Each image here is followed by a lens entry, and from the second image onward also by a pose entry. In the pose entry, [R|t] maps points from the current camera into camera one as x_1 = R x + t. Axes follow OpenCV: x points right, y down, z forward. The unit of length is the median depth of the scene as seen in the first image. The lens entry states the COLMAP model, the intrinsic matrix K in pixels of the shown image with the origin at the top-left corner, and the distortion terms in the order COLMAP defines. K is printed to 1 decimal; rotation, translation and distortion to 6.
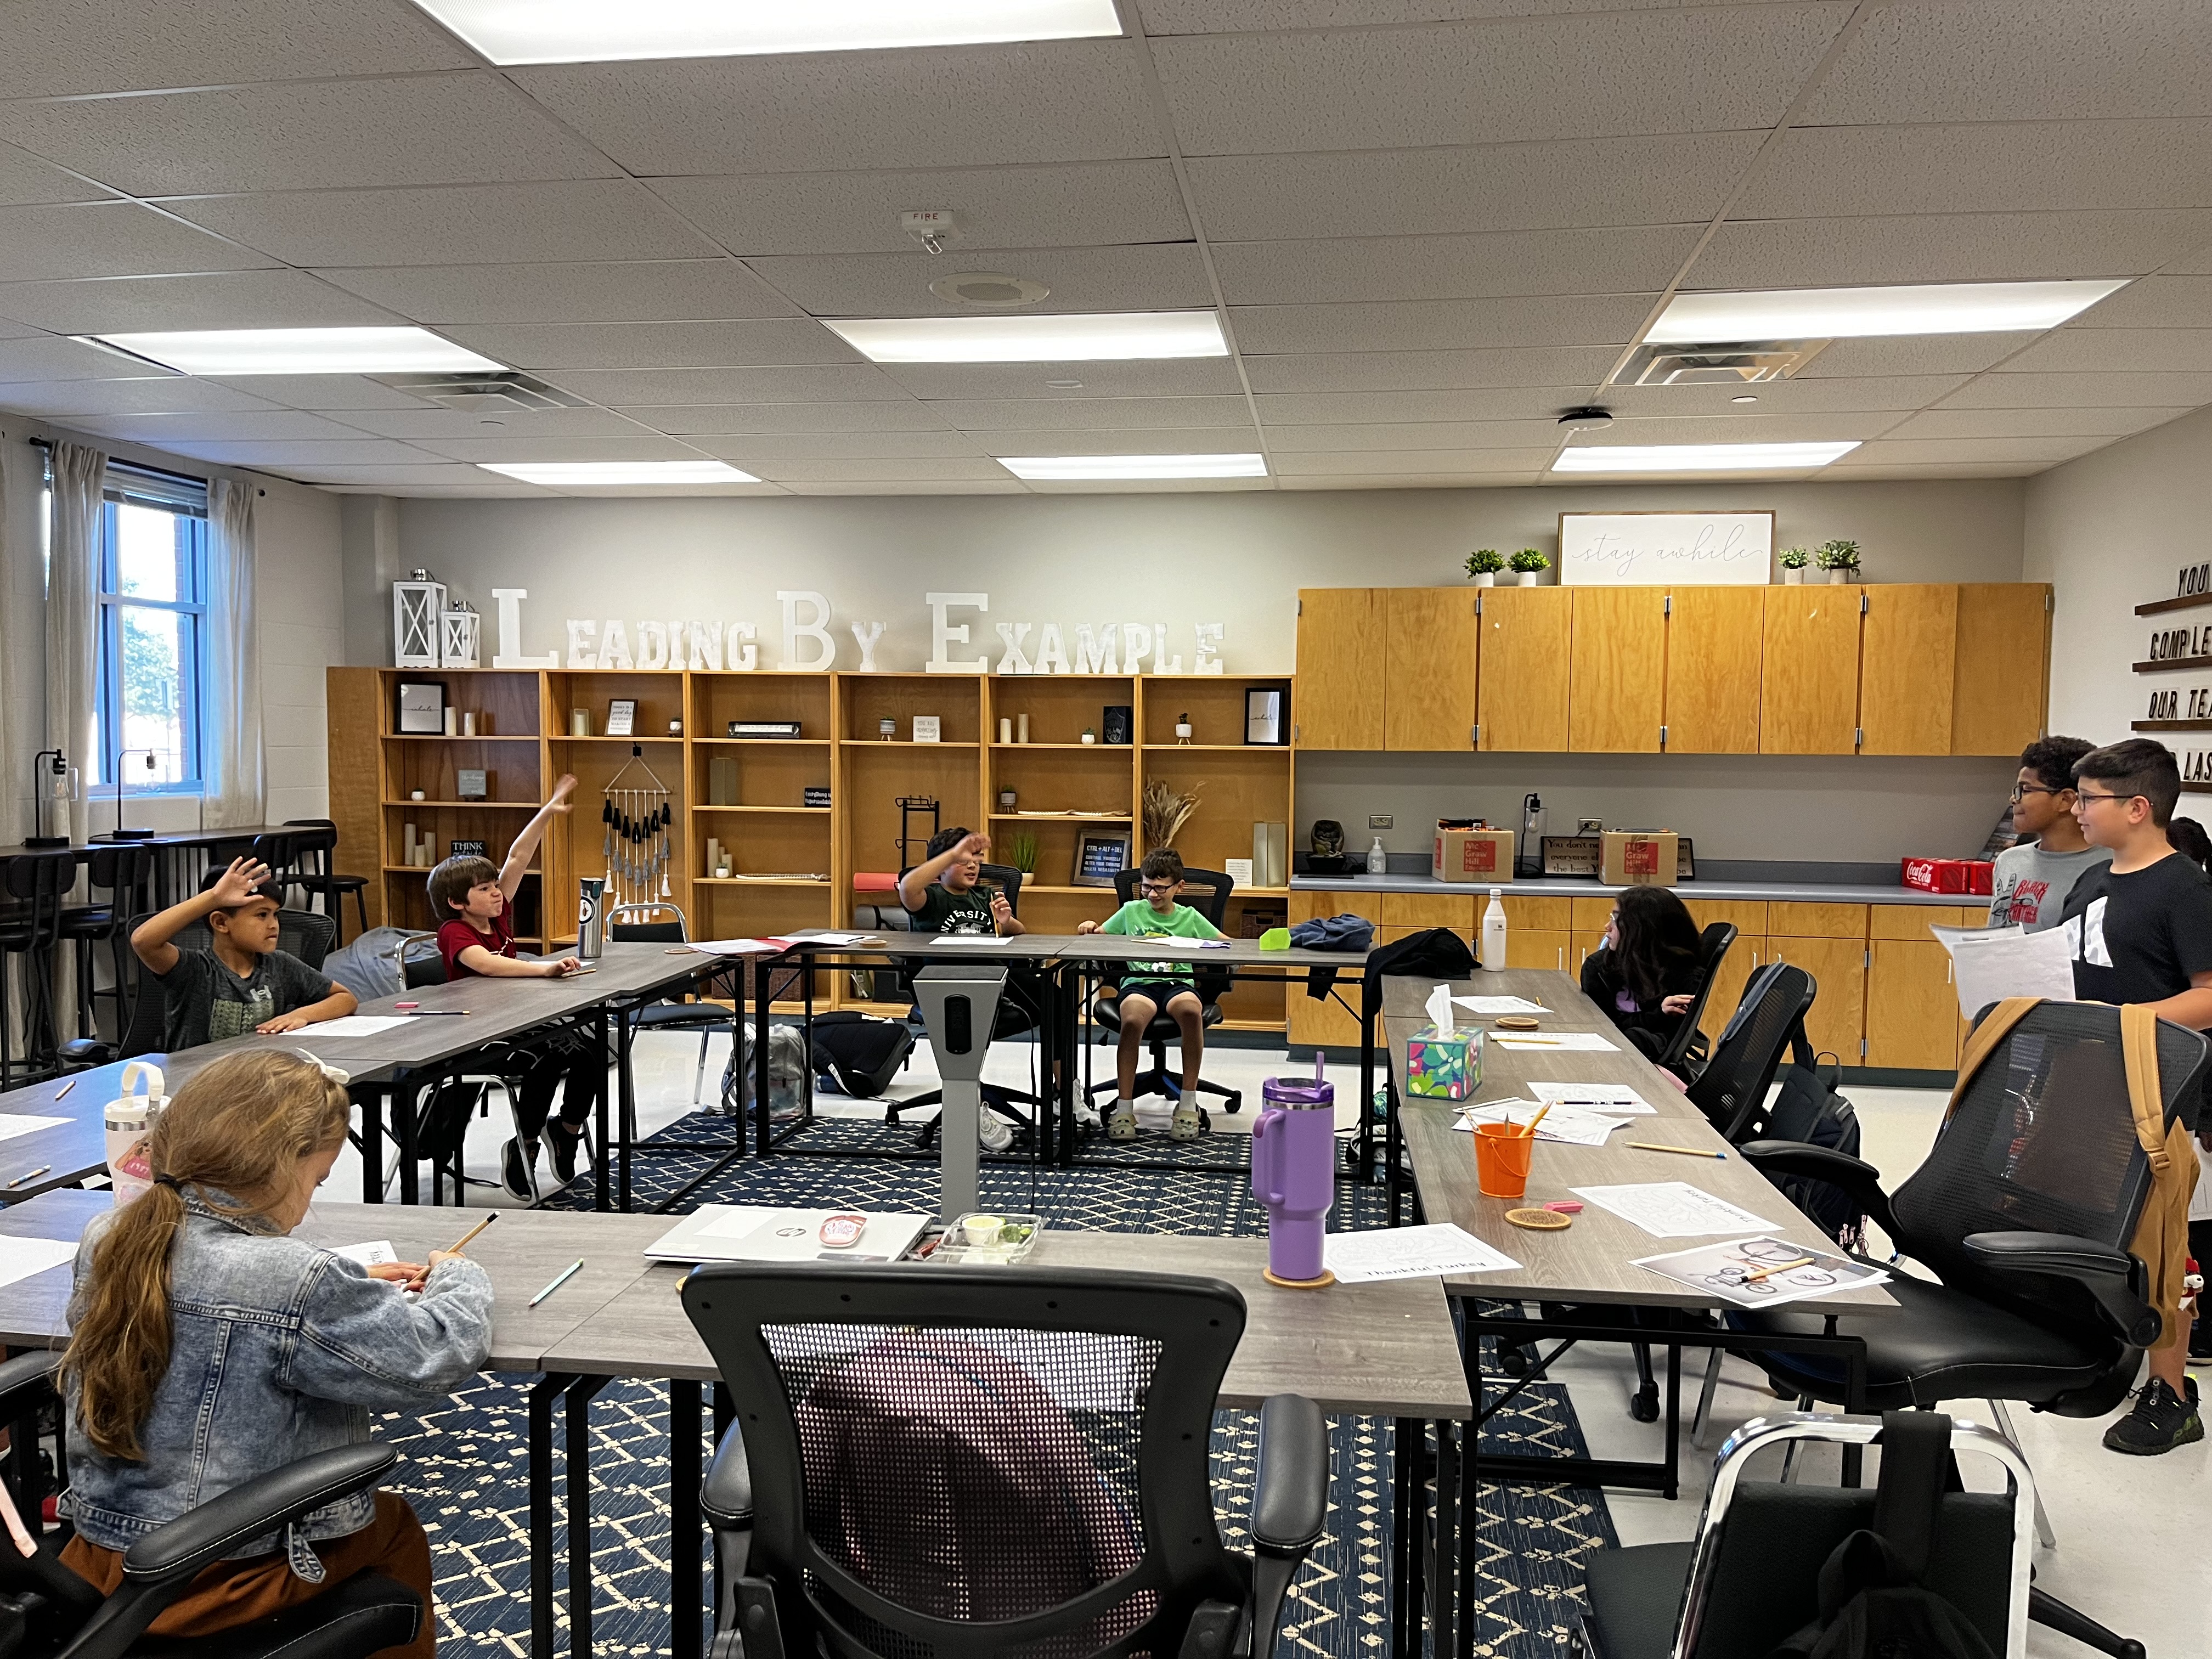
lens RADIAL K [[1699.4, 0, 1121.0], [0, 1699.4, 834.9], [0, 0, 1]] dist [0.071207, -0.100234]
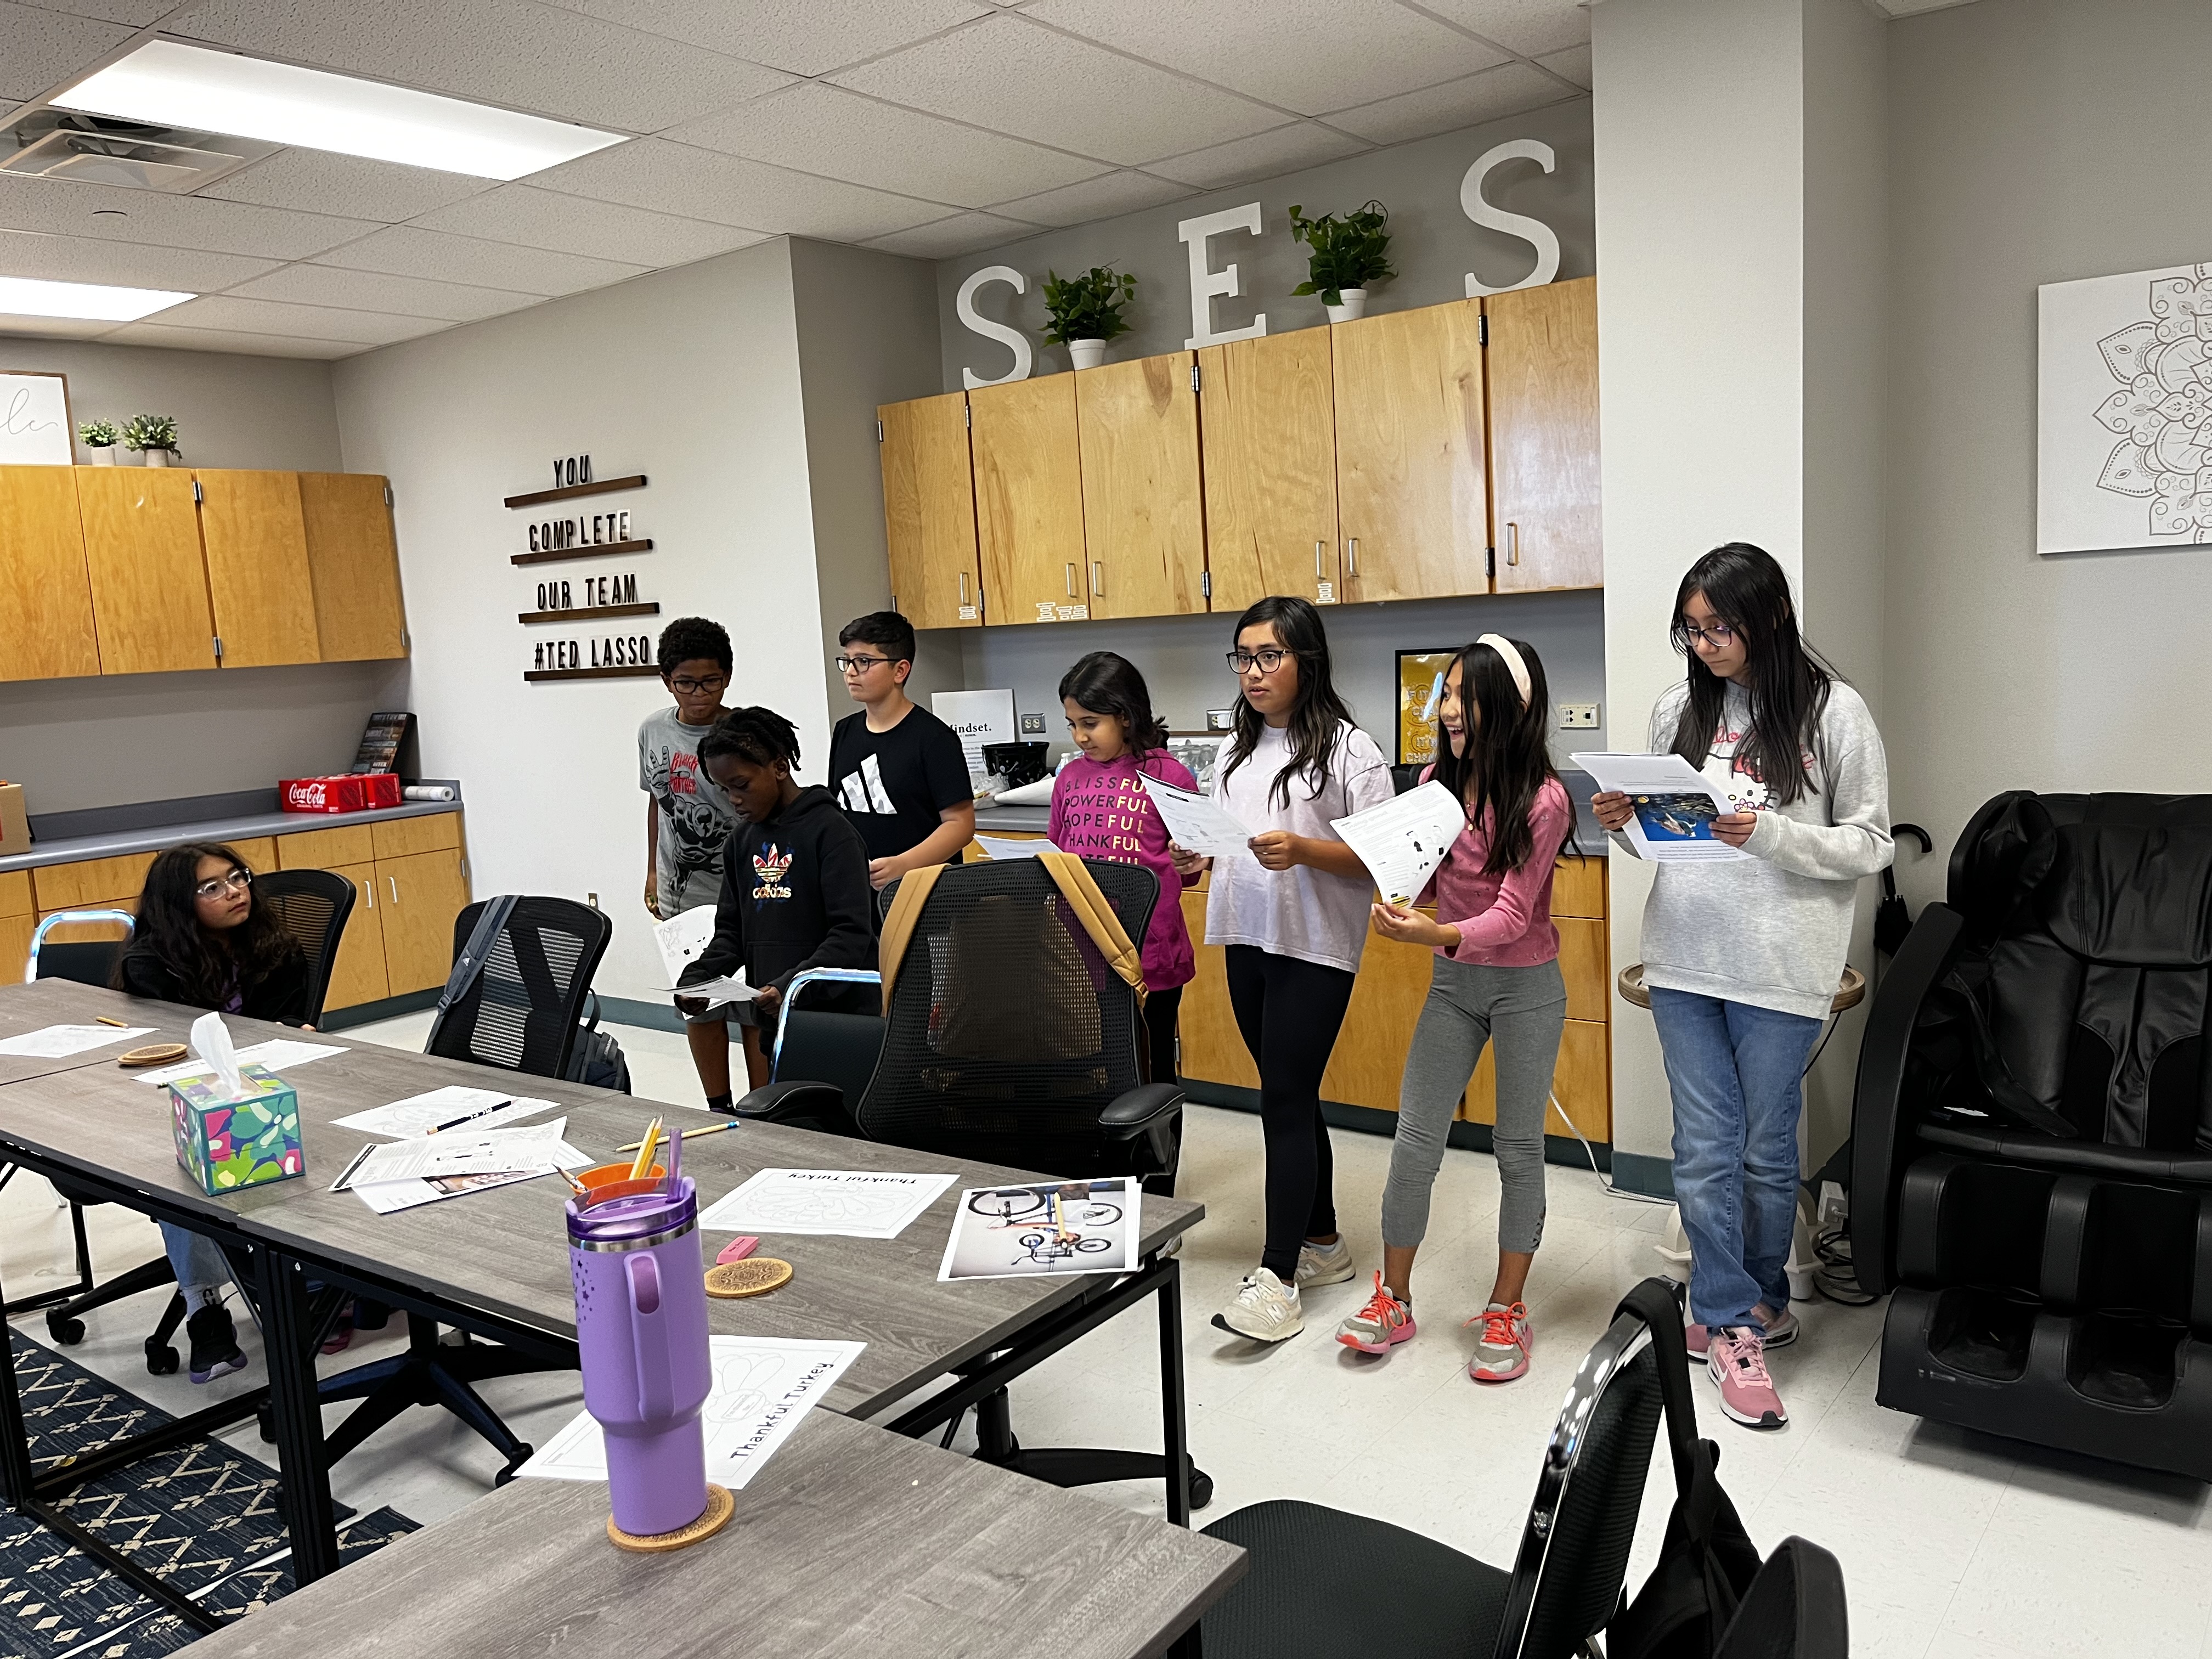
lens RADIAL K [[1699.4, 0, 1121.0], [0, 1699.4, 834.9], [0, 0, 1]] dist [0.071207, -0.100234]
pose [[0.497201, -0.149318, 0.854690, -0.097975], [0.110071, 0.987976, 0.108572, -0.007869], [-0.860625, 0.040095, 0.507658, 0.175022]]
